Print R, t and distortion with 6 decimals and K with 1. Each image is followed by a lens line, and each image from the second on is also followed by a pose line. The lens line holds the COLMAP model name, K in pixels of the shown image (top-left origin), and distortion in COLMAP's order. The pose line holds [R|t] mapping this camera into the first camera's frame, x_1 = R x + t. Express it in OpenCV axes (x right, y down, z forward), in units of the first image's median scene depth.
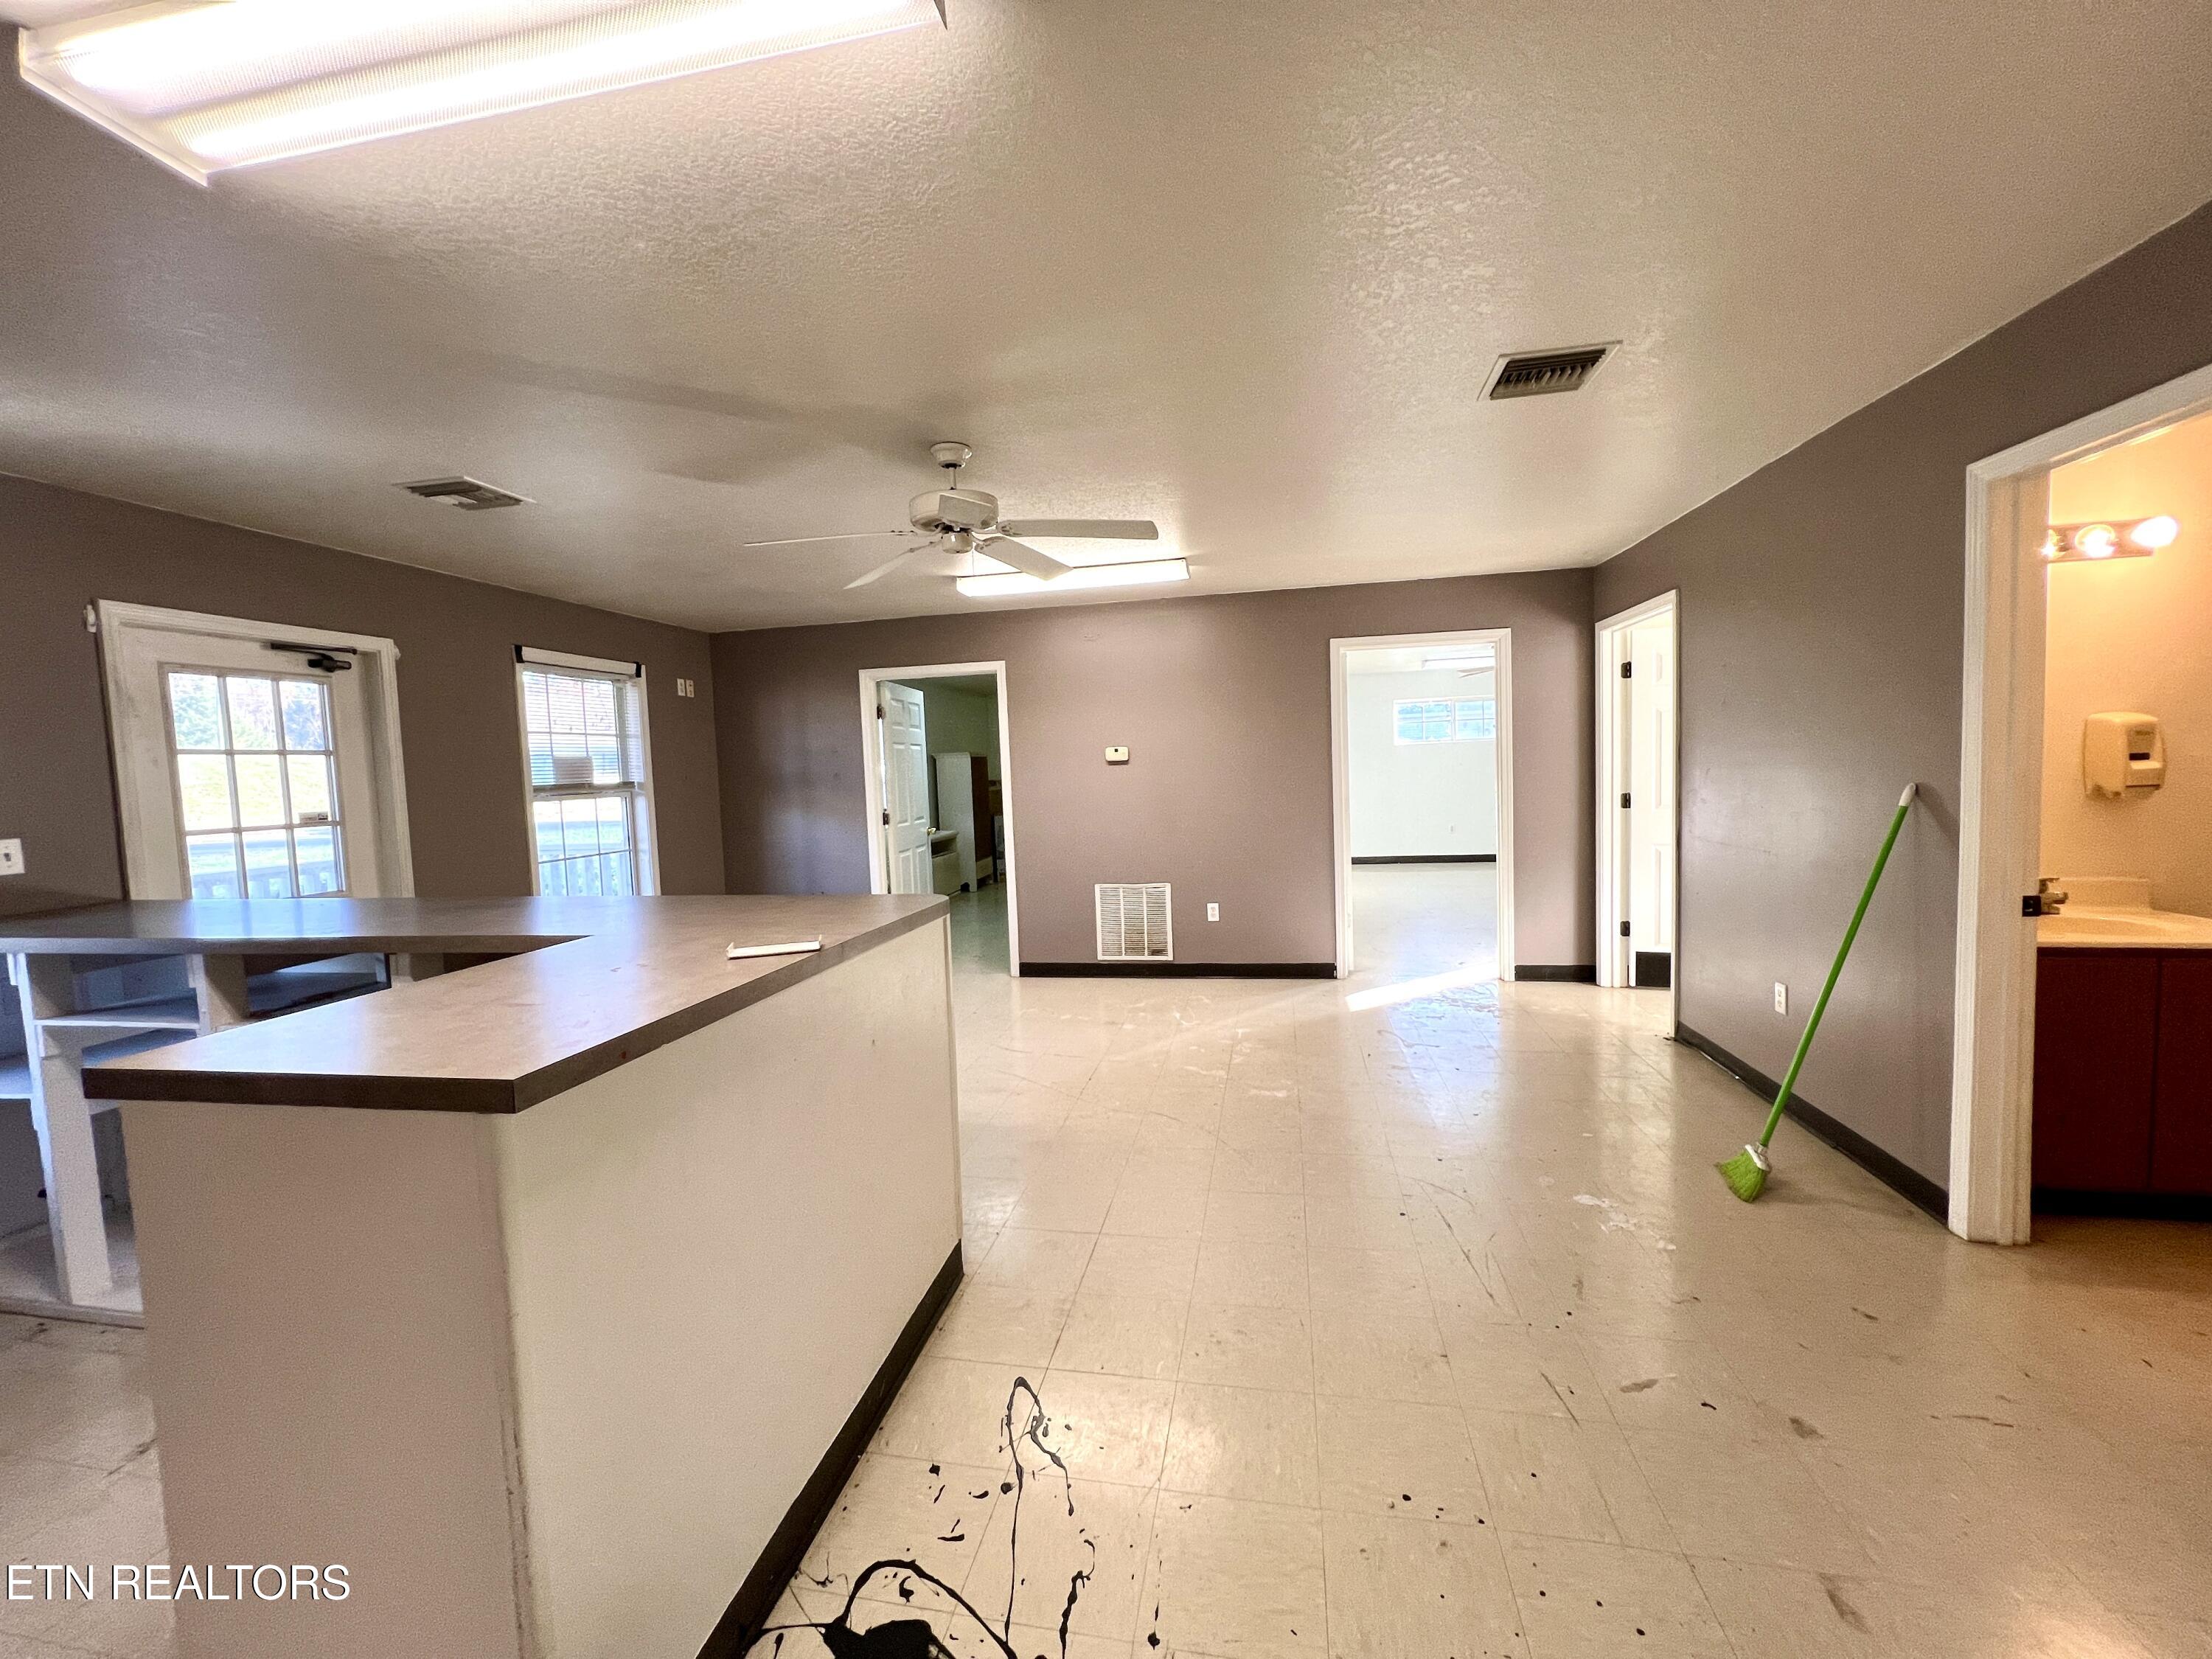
lens RADIAL K [[882.7, 0, 1103.9], [0, 882.7, 821.1], [0, 0, 1]] dist [-0.000216, 0.000151]
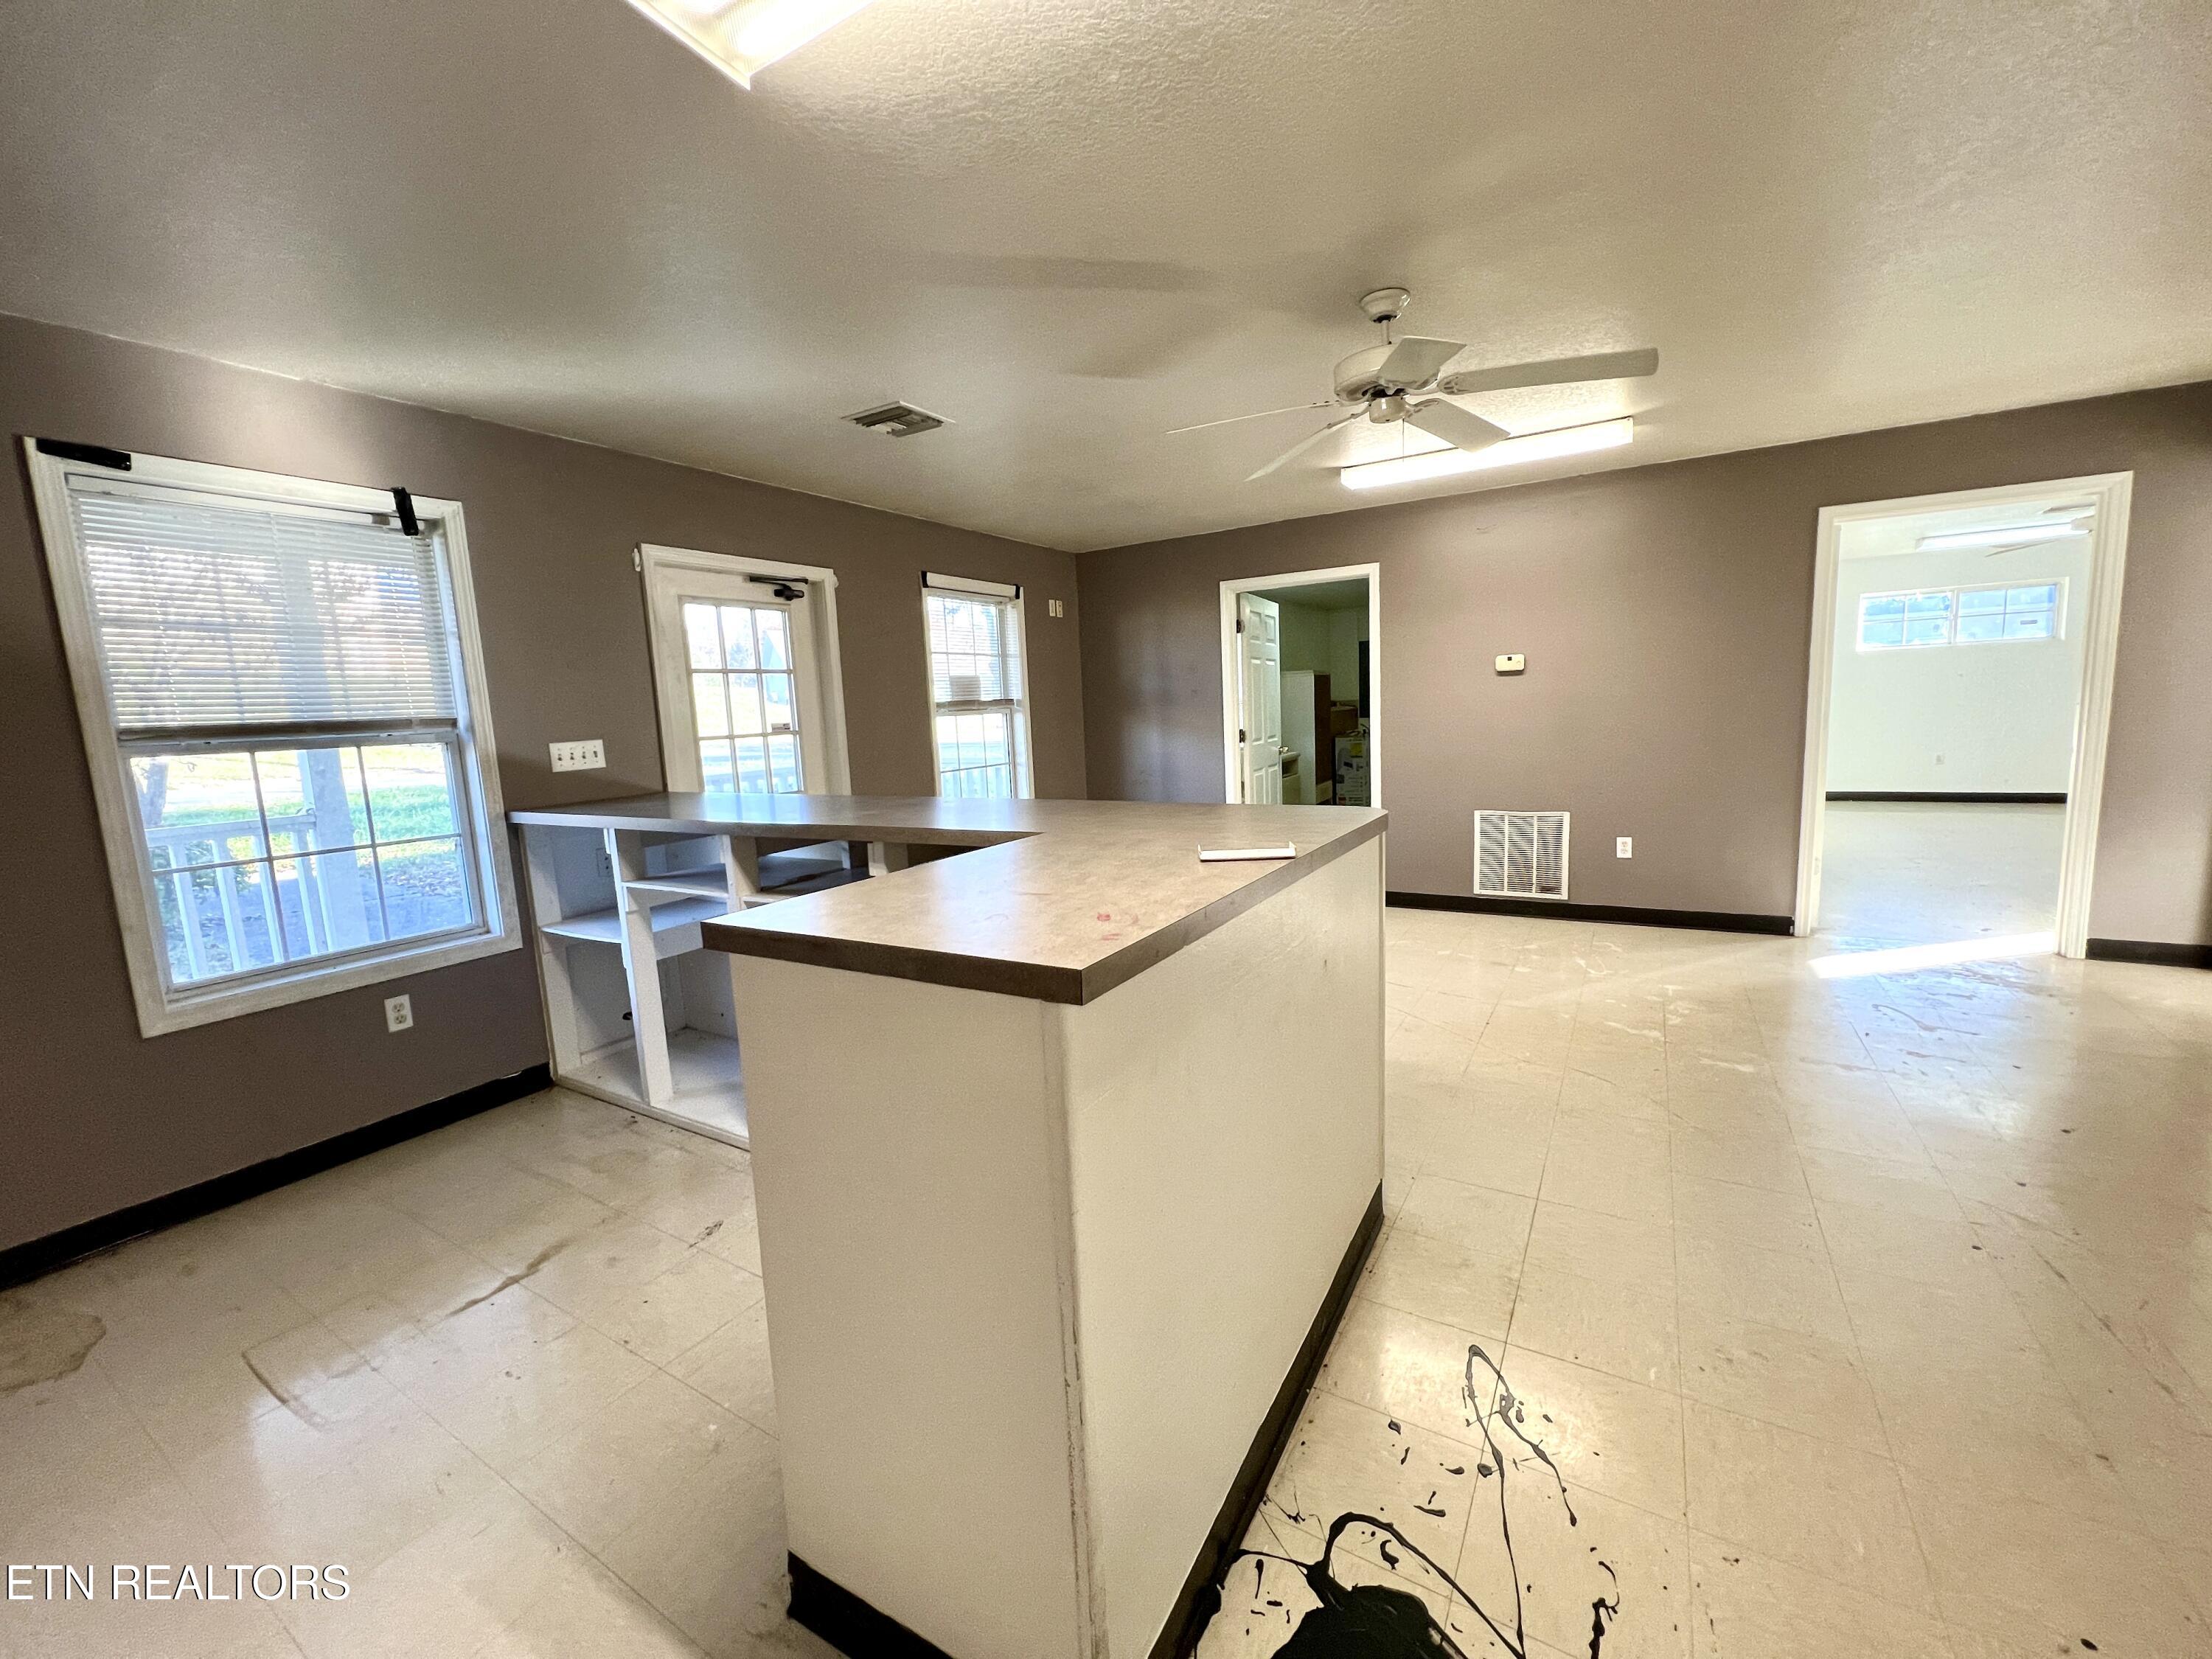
lens RADIAL K [[882.7, 0, 1103.9], [0, 882.7, 821.1], [0, 0, 1]] dist [-0.000216, 0.000151]
pose [[0.939891, 0.039322, -0.339203, -0.093661], [-0.011013, 0.996322, 0.084981, 0.016087], [0.341297, -0.076138, 0.936867, 0.041838]]
